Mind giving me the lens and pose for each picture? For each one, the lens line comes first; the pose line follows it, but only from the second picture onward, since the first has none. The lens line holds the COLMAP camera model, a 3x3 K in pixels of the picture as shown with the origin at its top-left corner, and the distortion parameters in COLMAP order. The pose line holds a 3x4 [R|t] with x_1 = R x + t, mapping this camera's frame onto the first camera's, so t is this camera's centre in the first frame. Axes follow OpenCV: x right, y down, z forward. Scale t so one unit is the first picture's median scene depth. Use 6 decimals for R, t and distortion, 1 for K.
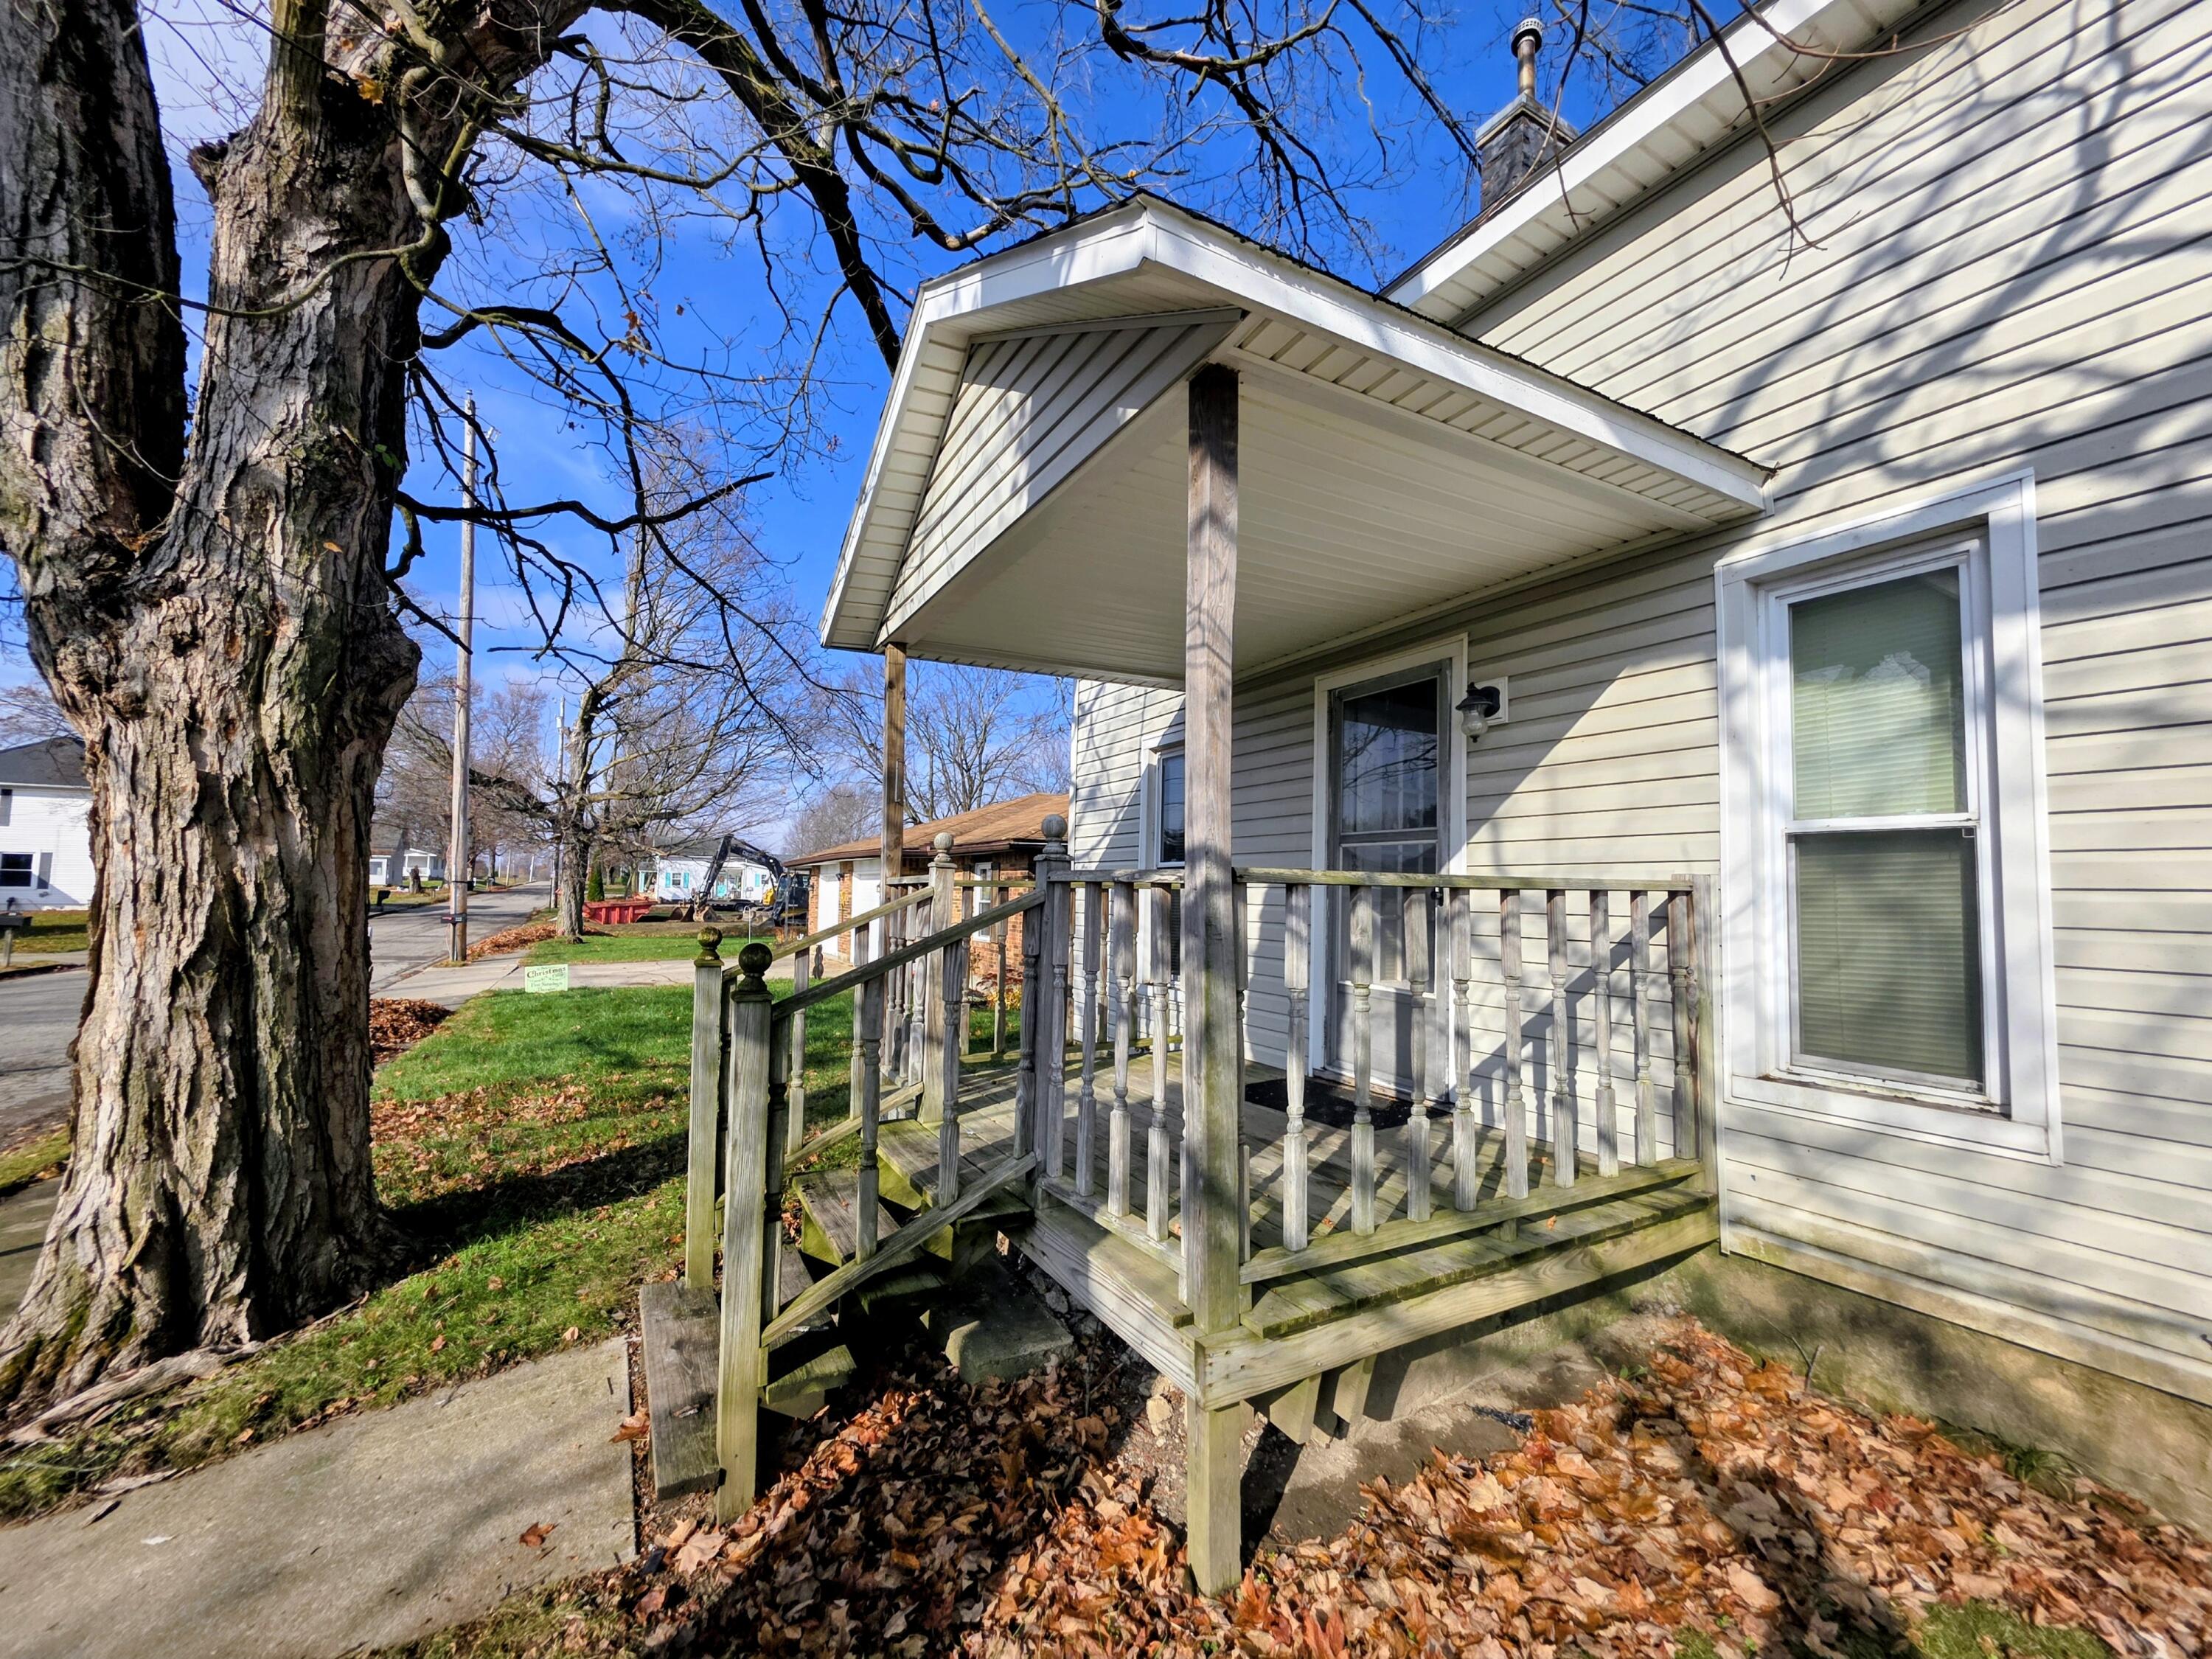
lens RADIAL K [[885.5, 0, 1094.6], [0, 885.5, 836.9], [0, 0, 1]] dist [-0.000910, -0.000404]
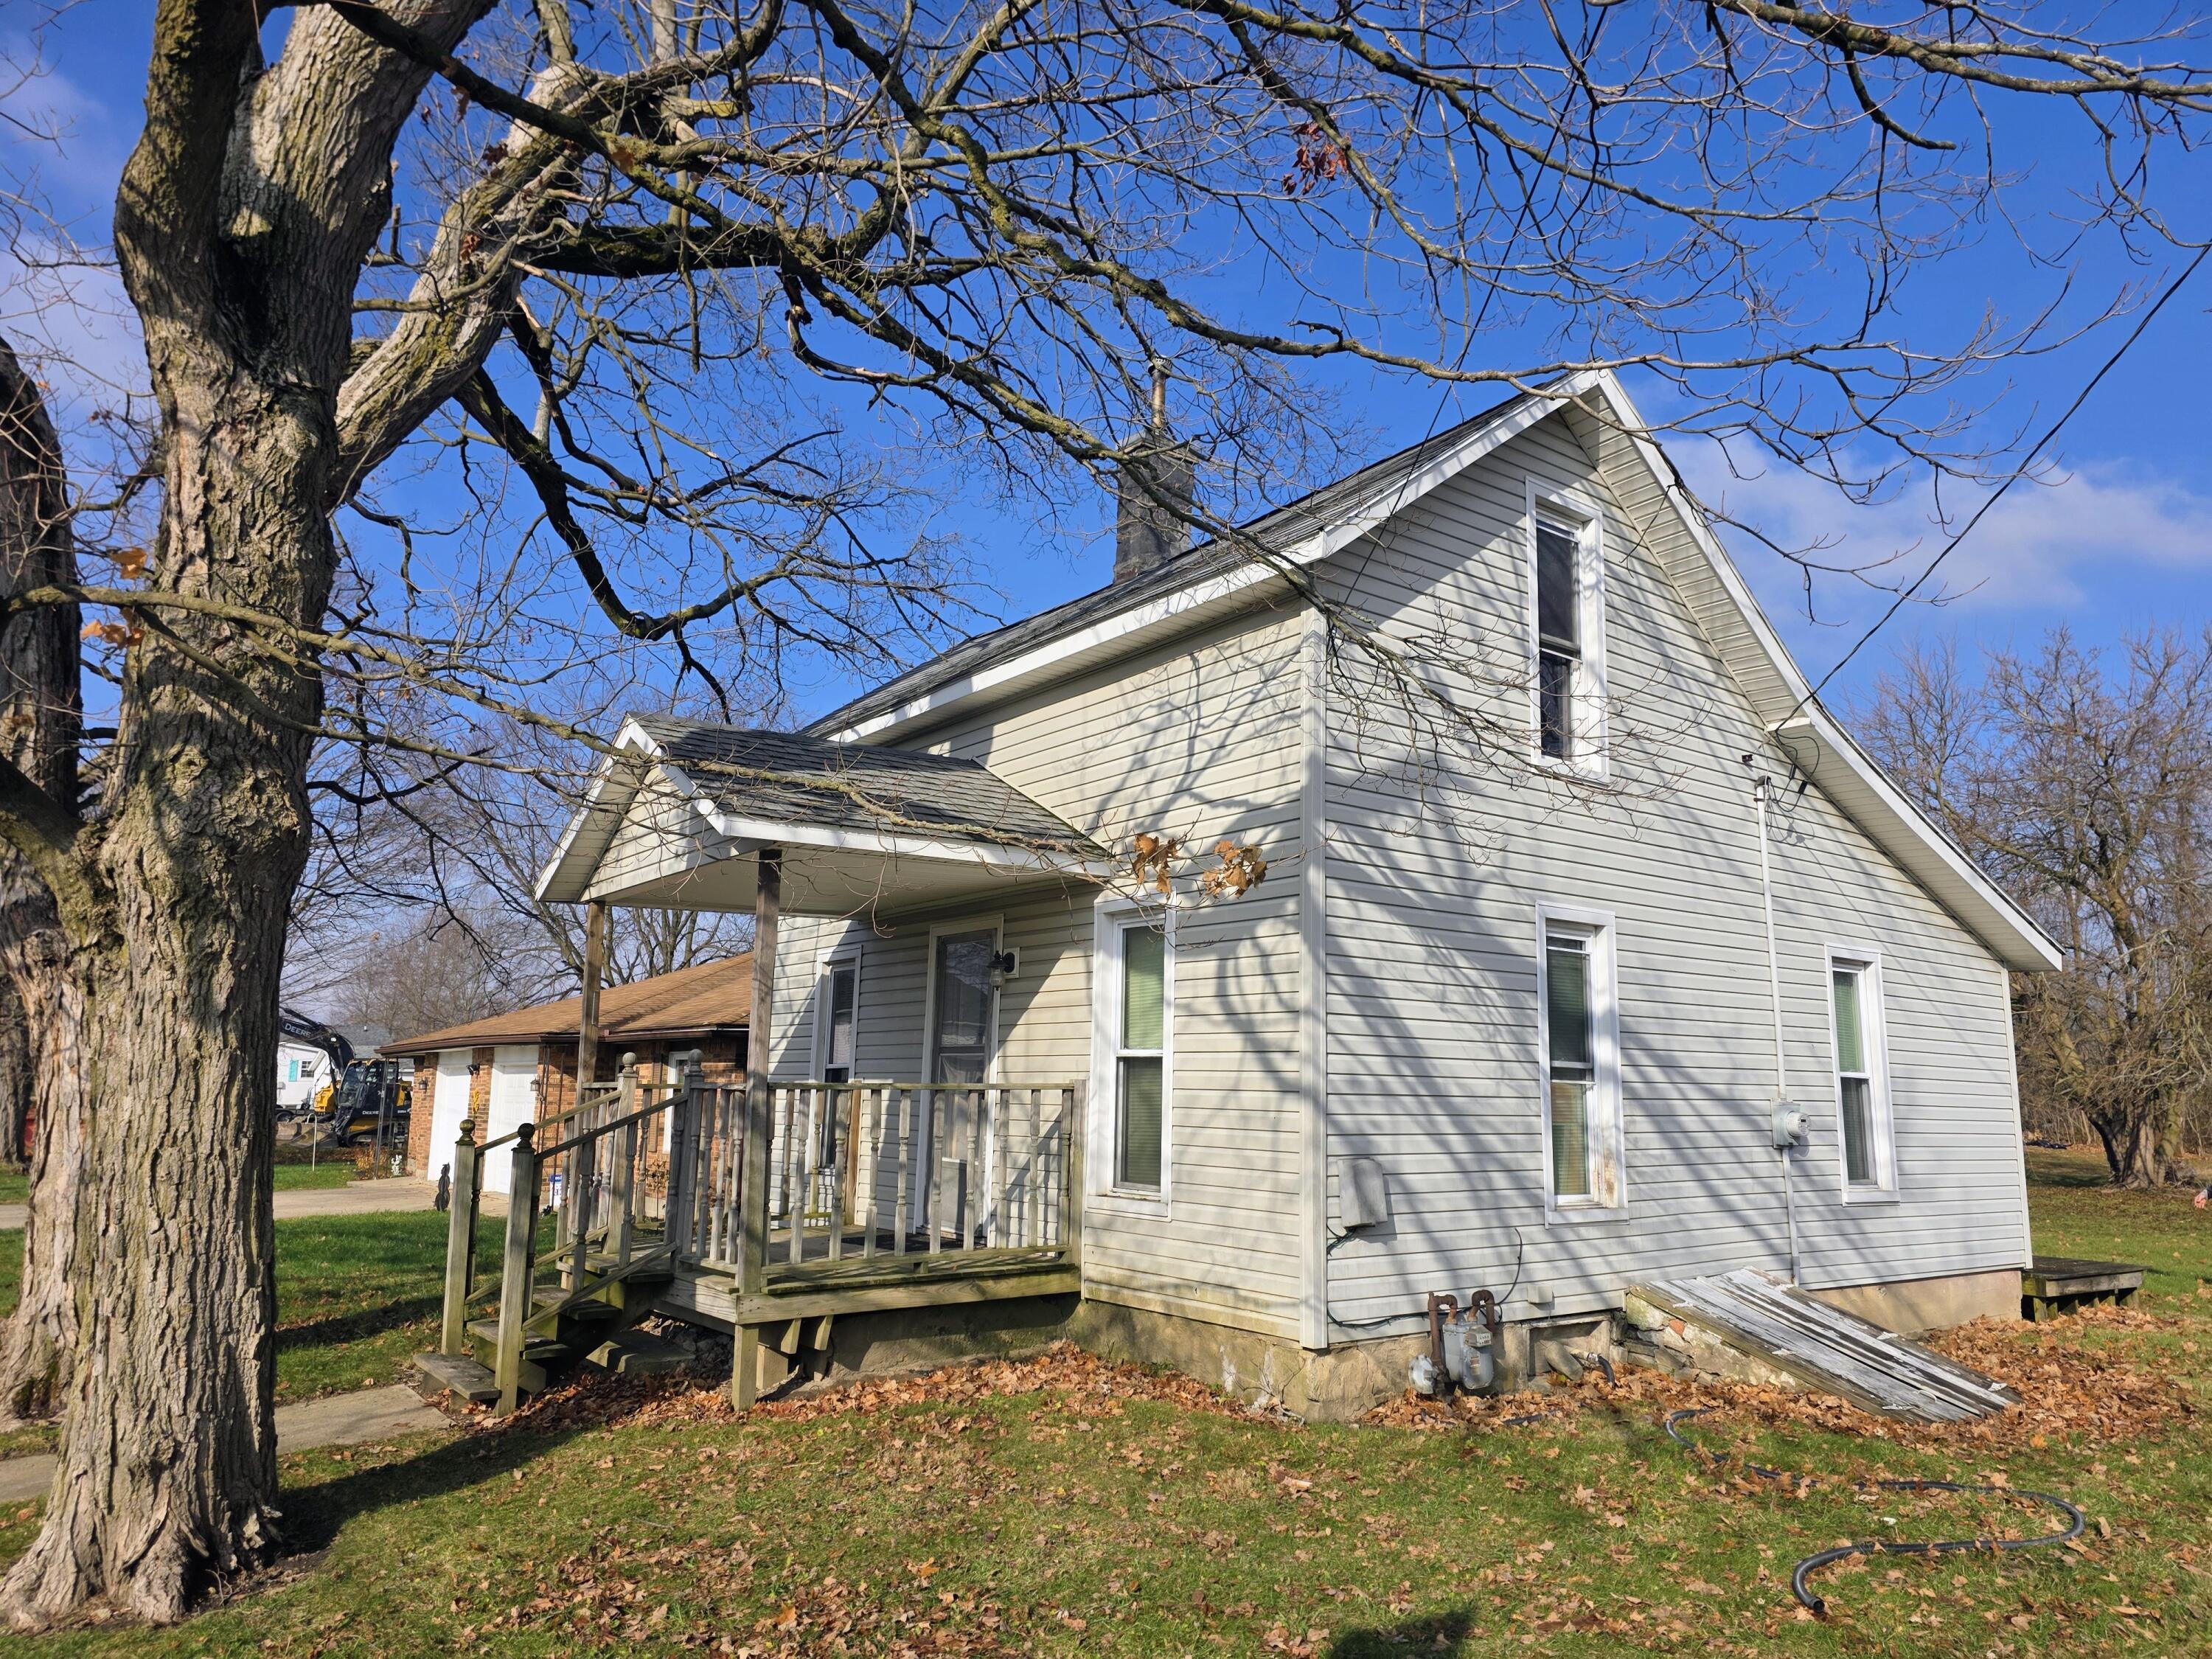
lens RADIAL K [[1517.6, 0, 1124.1], [0, 1517.6, 838.7], [0, 0, 1]] dist [0.044215, -0.048520]
pose [[0.989547, 0.018146, 0.143064, 0.337958], [-0.004010, 0.995130, -0.098489, -0.139009], [-0.144154, 0.096886, 0.984801, -2.020380]]
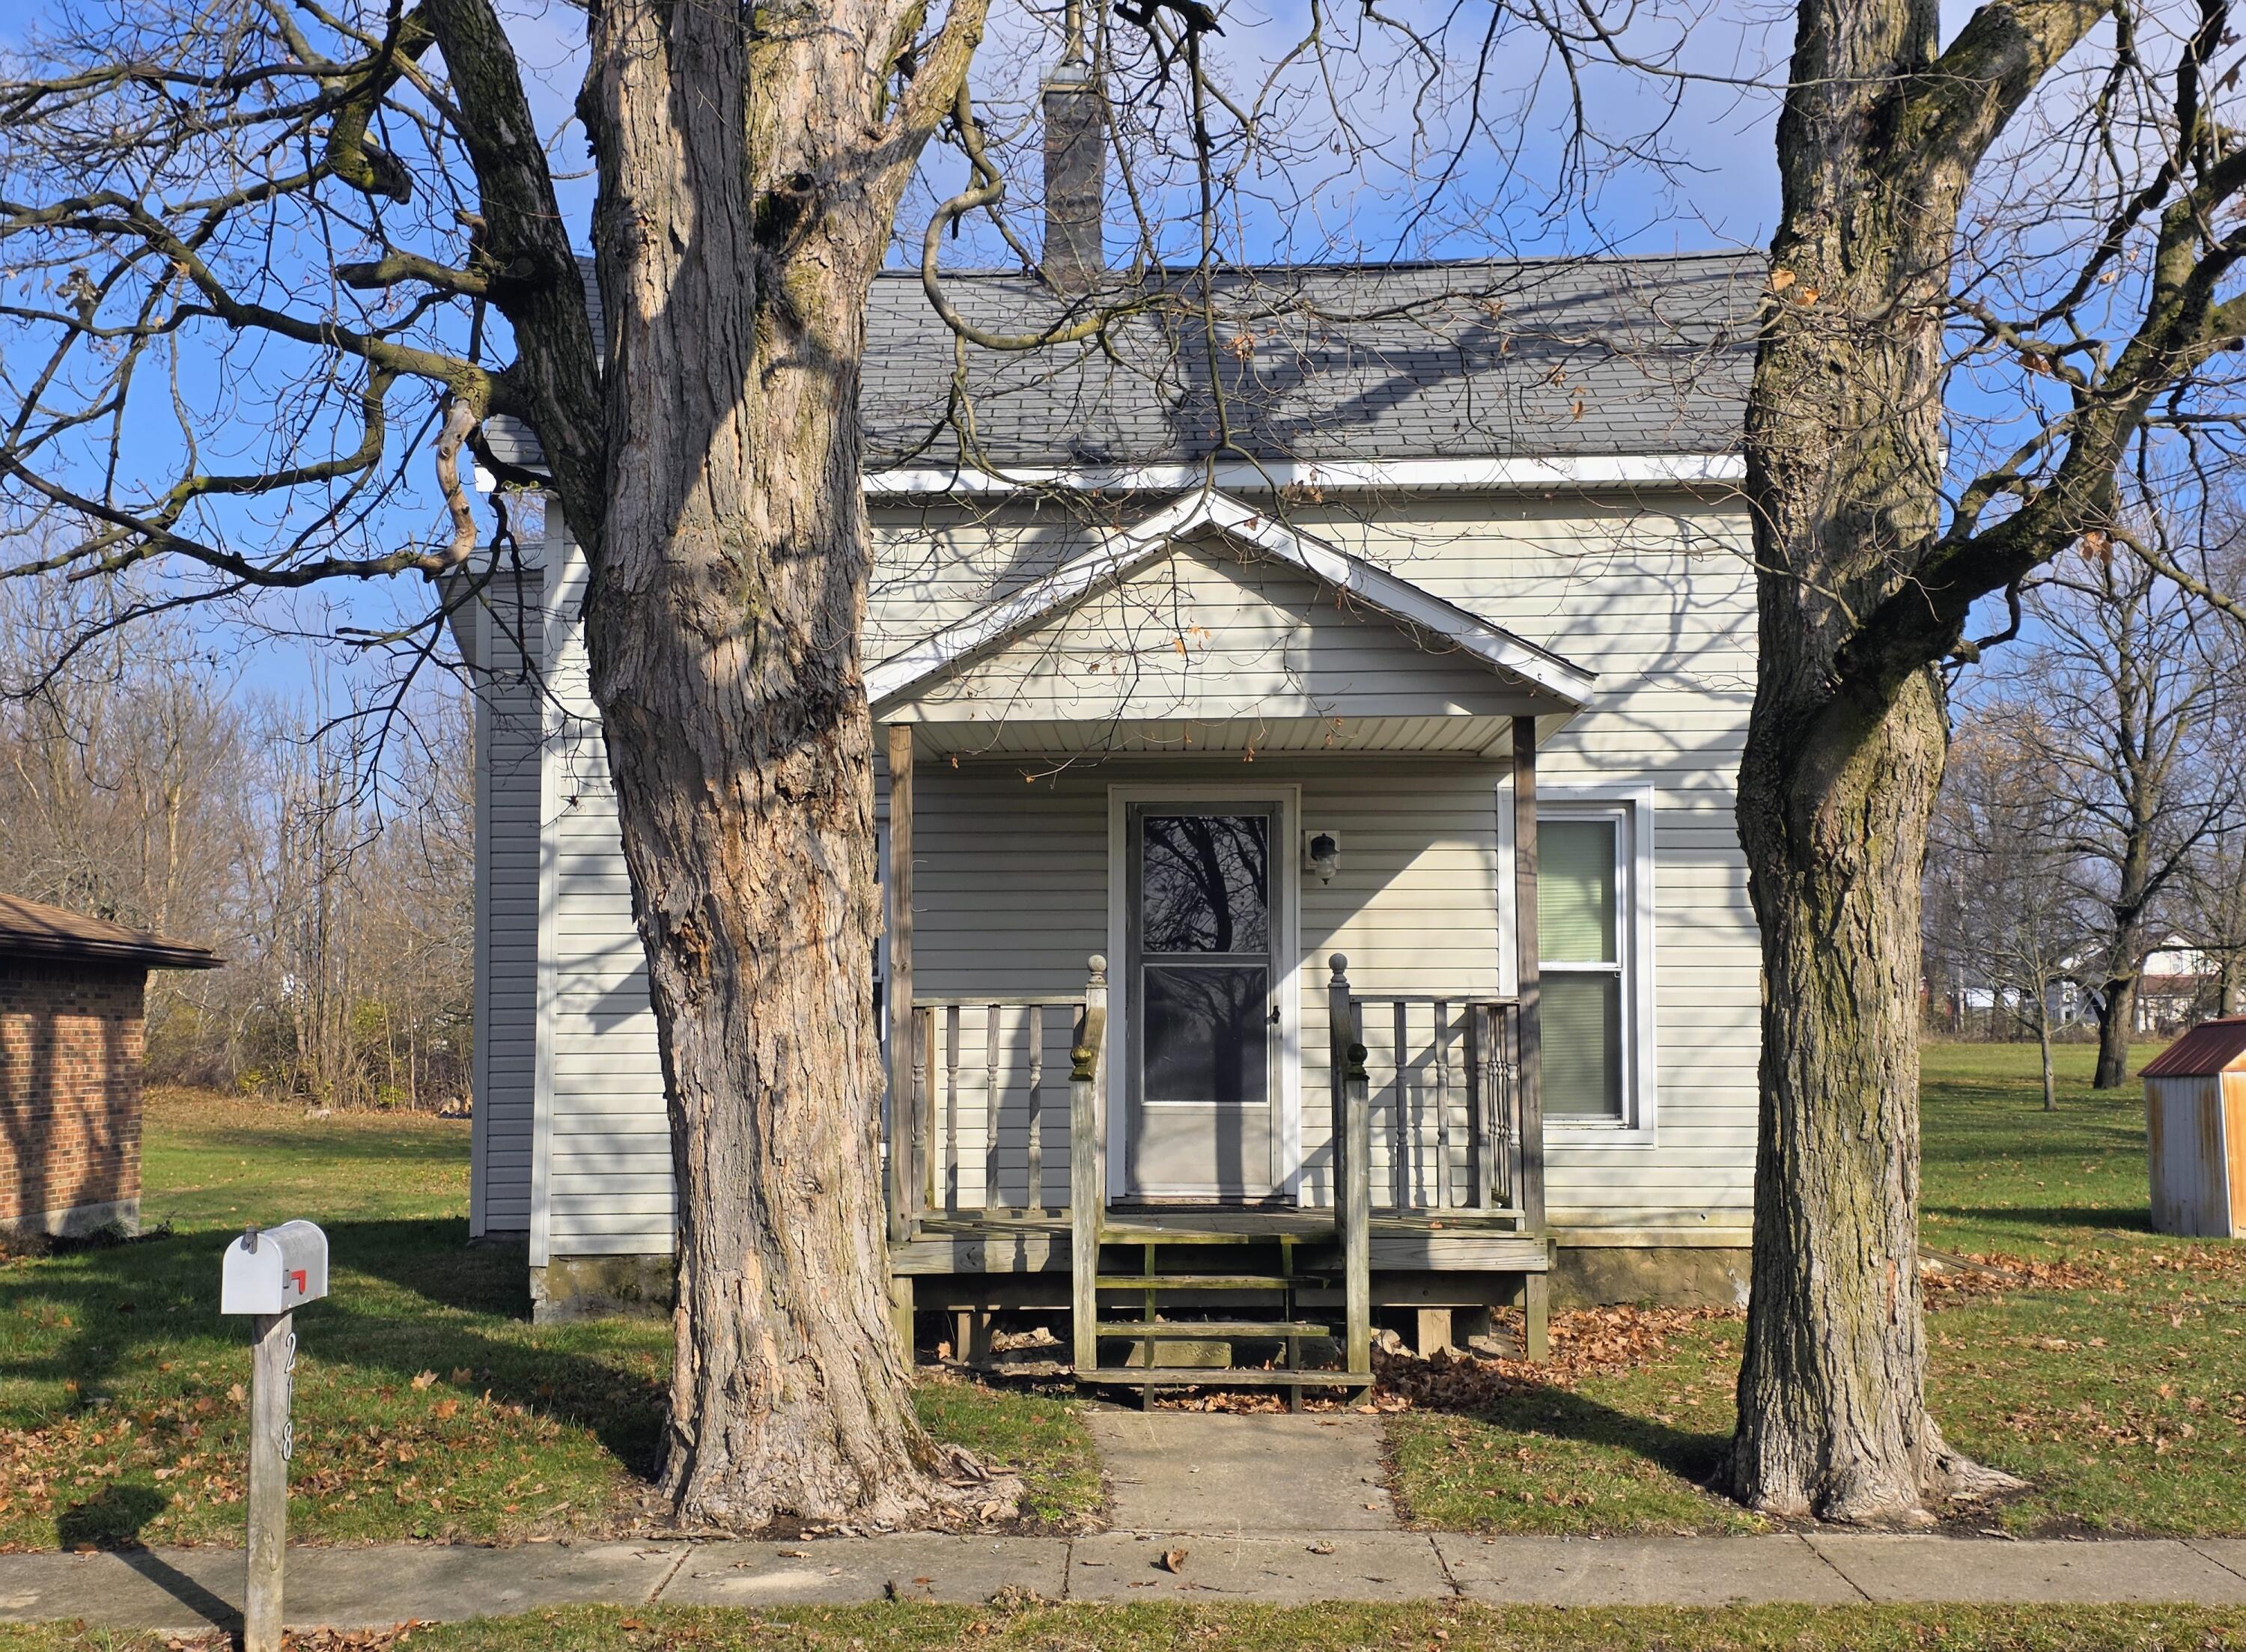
lens RADIAL K [[3115.5, 0, 1119.8], [0, 3115.5, 919.4], [0, 0, 1]] dist [0.013966, 0.003774]
pose [[0.483804, 0.021267, 0.874918, -4.111107], [-0.043209, 0.999066, -0.000392, -0.060251], [-0.874109, -0.037614, 0.484271, -0.961092]]
